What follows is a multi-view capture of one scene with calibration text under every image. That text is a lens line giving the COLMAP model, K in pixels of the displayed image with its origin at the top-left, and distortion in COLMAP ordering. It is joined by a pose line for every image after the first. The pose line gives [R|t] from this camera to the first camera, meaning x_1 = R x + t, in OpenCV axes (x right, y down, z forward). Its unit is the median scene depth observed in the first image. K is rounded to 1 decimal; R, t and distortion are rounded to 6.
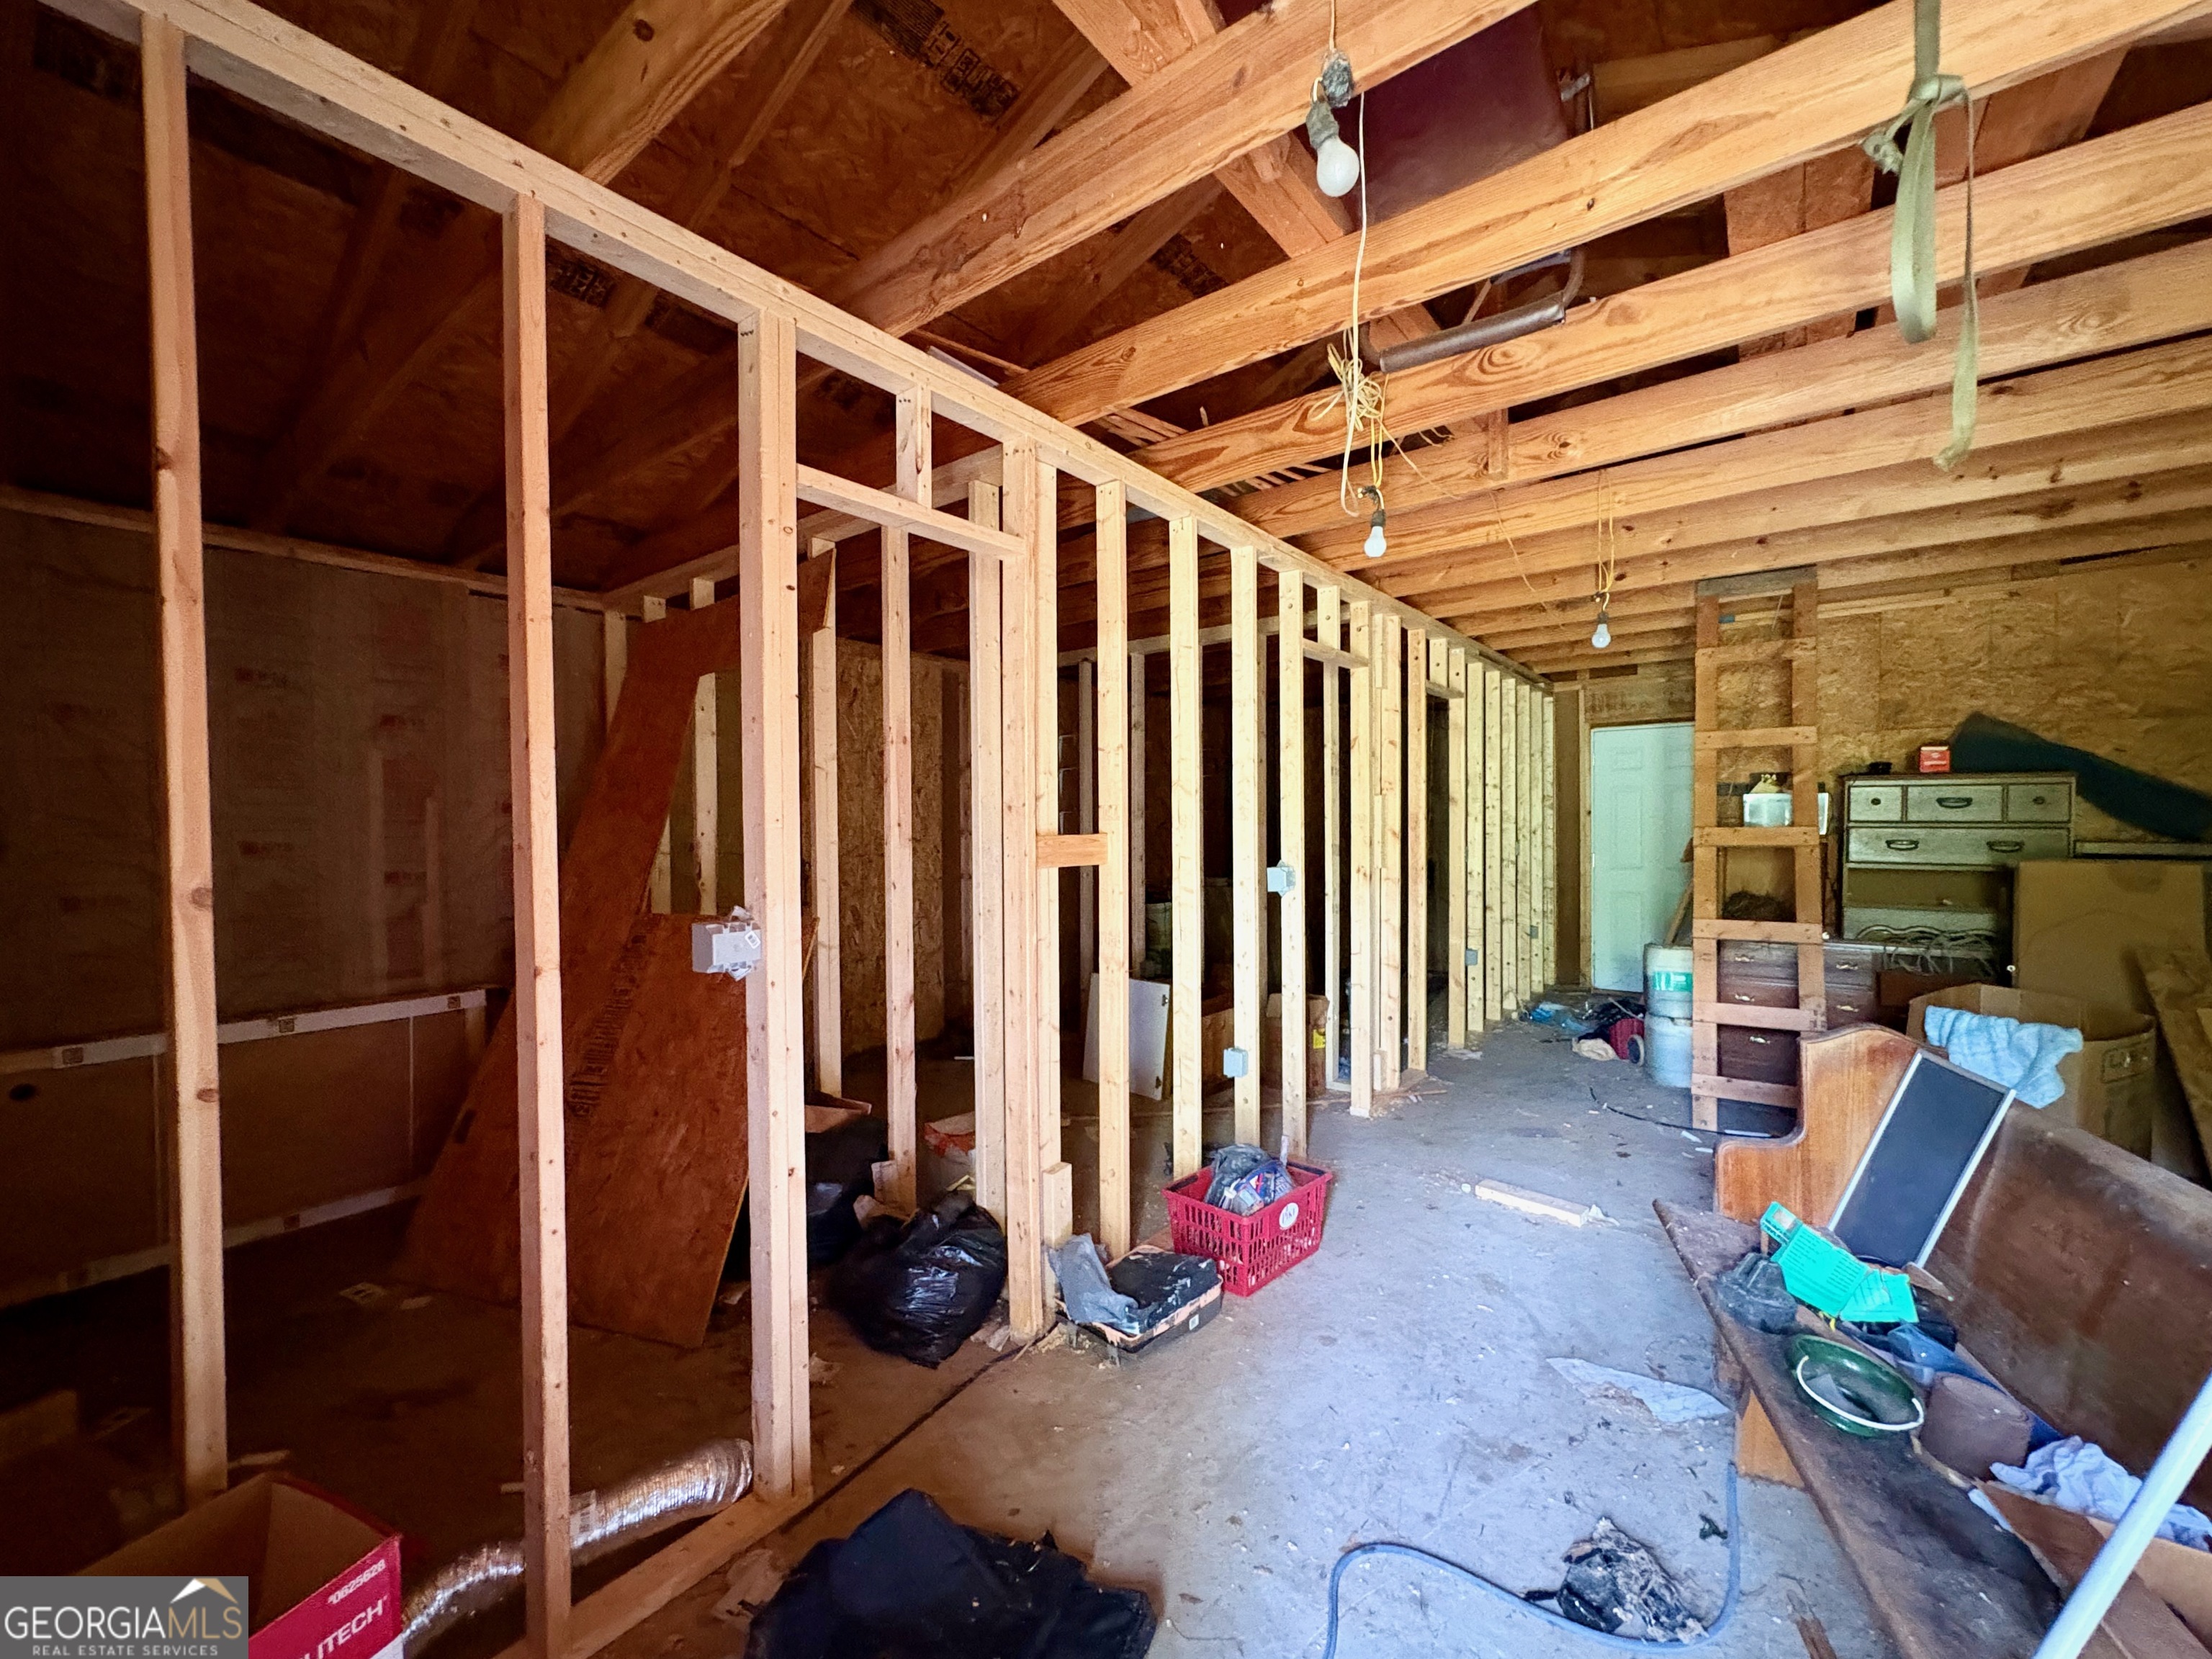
lens RADIAL K [[889.7, 0, 1101.9], [0, 889.7, 834.5], [0, 0, 1]] dist [-0.001163, 0.000011]
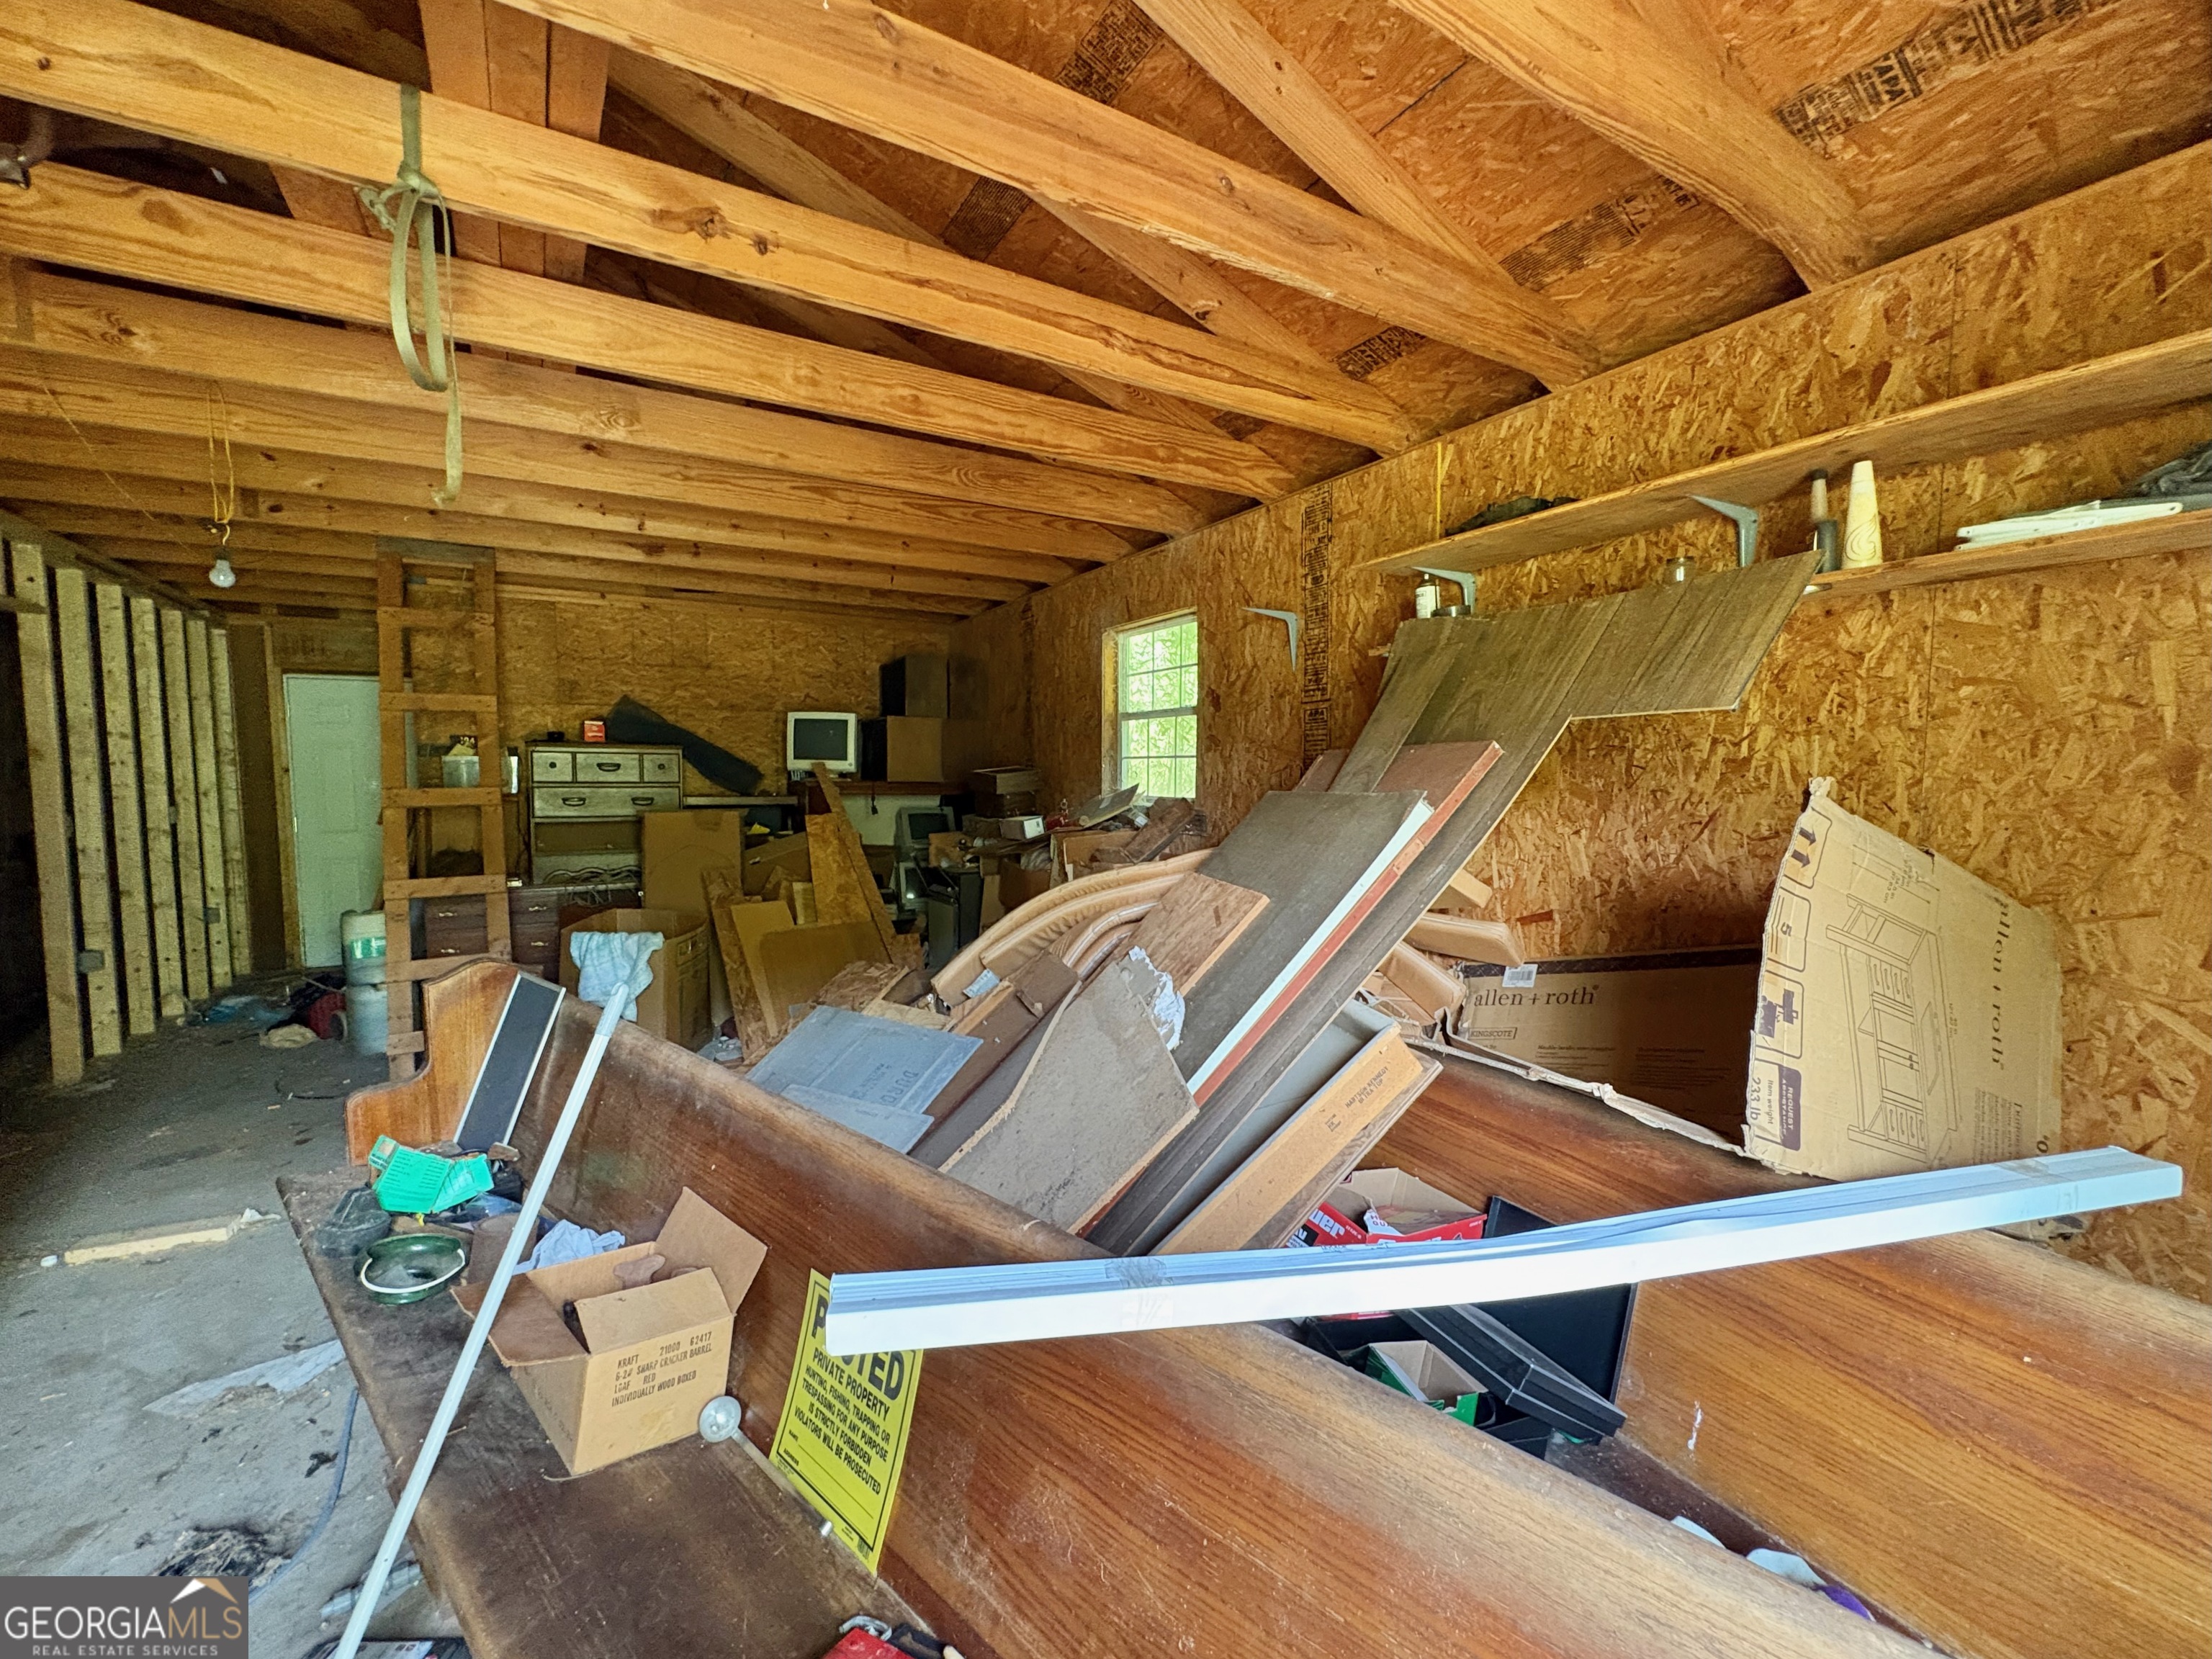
lens RADIAL K [[889.7, 0, 1101.9], [0, 889.7, 834.5], [0, 0, 1]] dist [-0.001163, 0.000011]
pose [[0.359991, -0.058356, 0.931129, 0.033015], [0.011058, 0.998239, 0.058287, -0.006023], [-0.932890, -0.010687, 0.360002, -0.100192]]
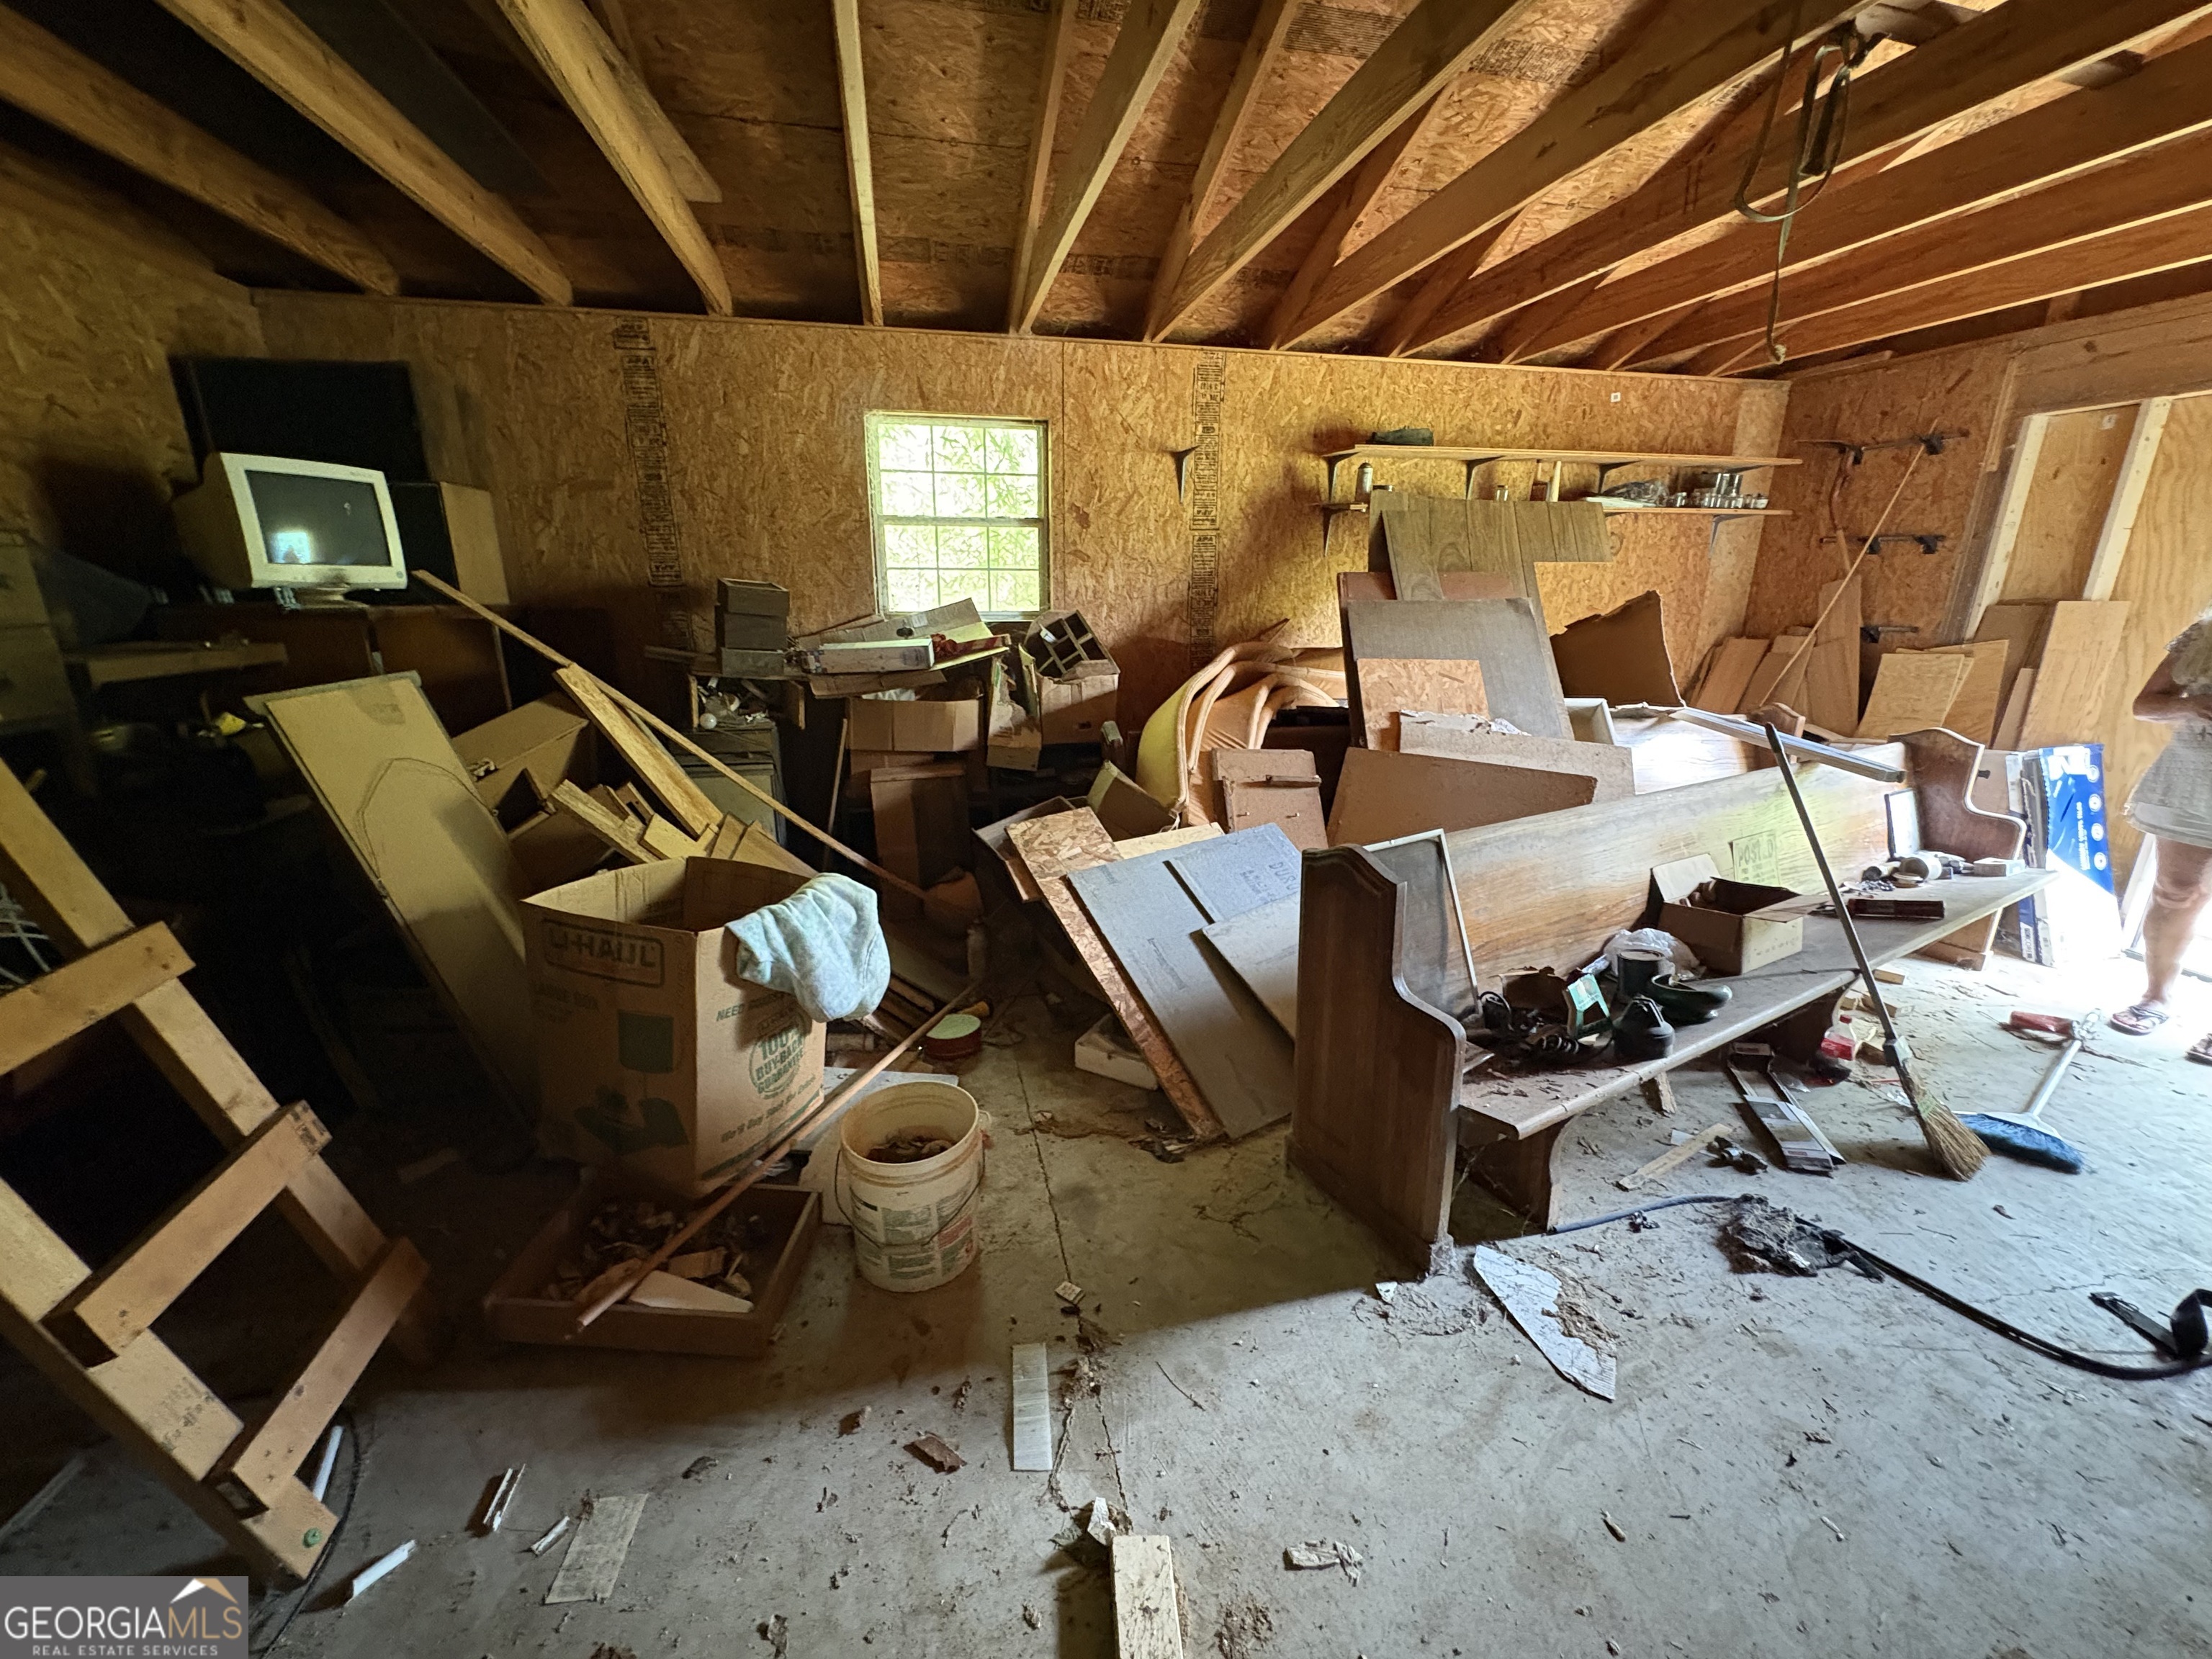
lens RADIAL K [[889.7, 0, 1101.9], [0, 889.7, 834.5], [0, 0, 1]] dist [-0.001163, 0.000011]
pose [[-0.772617, -0.174344, 0.610465, 0.241910], [0.012005, 0.957371, 0.288612, -0.035631], [-0.634759, 0.230315, -0.737588, 0.906179]]
